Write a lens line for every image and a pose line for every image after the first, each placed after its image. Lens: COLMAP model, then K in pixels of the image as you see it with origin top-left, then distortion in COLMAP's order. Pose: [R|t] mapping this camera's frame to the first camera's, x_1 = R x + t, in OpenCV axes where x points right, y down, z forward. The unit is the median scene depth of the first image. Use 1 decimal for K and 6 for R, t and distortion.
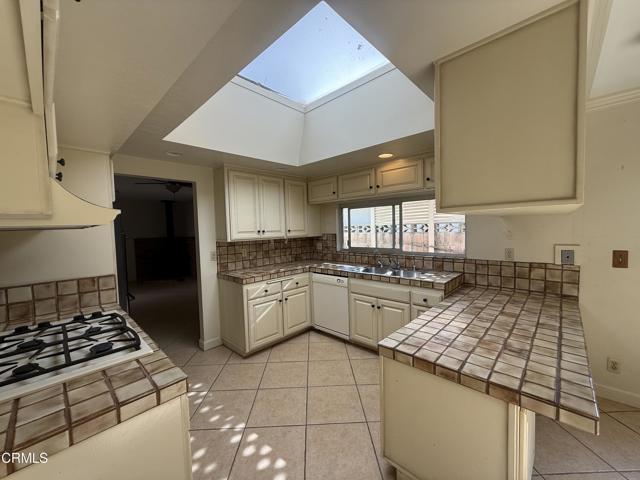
lens RADIAL K [[254.5, 0, 320.0], [0, 254.5, 240.0], [0, 0, 1]] dist [-0.000628, -0.000083]
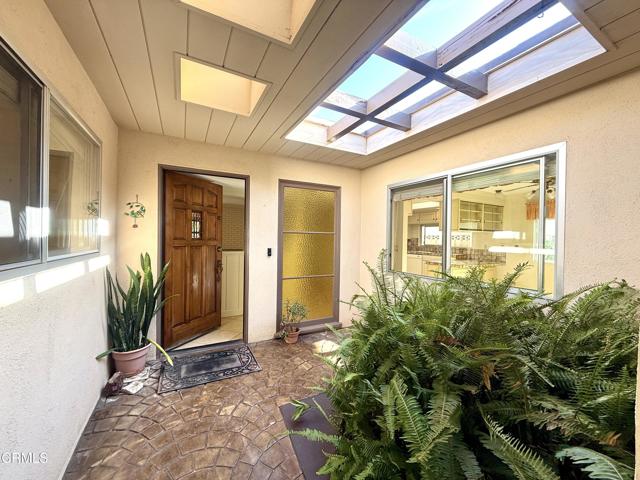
lens RADIAL K [[254.5, 0, 320.0], [0, 254.5, 240.0], [0, 0, 1]] dist [-0.000628, -0.000083]
pose [[0.948480, 0.046800, -0.313363, -0.064364], [-0.058277, 0.997926, -0.027354, 0.124670], [0.311432, 0.044206, 0.949240, -1.664061]]
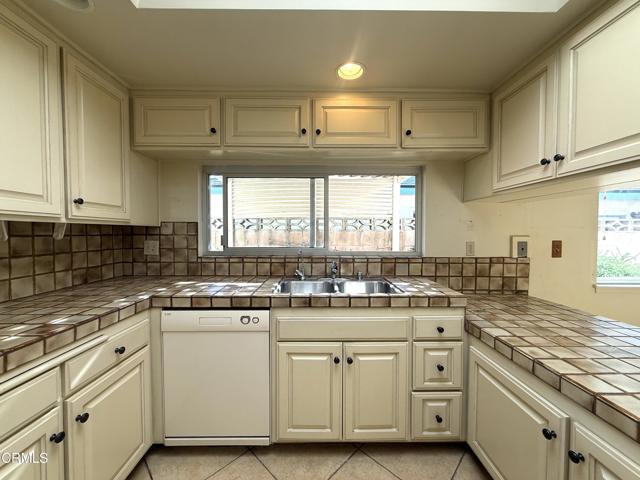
lens RADIAL K [[254.5, 0, 320.0], [0, 254.5, 240.0], [0, 0, 1]] dist [-0.000628, -0.000083]
pose [[0.719096, 0.010429, 0.694832, -0.141121], [0.011627, 0.999567, -0.027037, 0.034742], [-0.694813, 0.027521, 0.718663, 0.584883]]
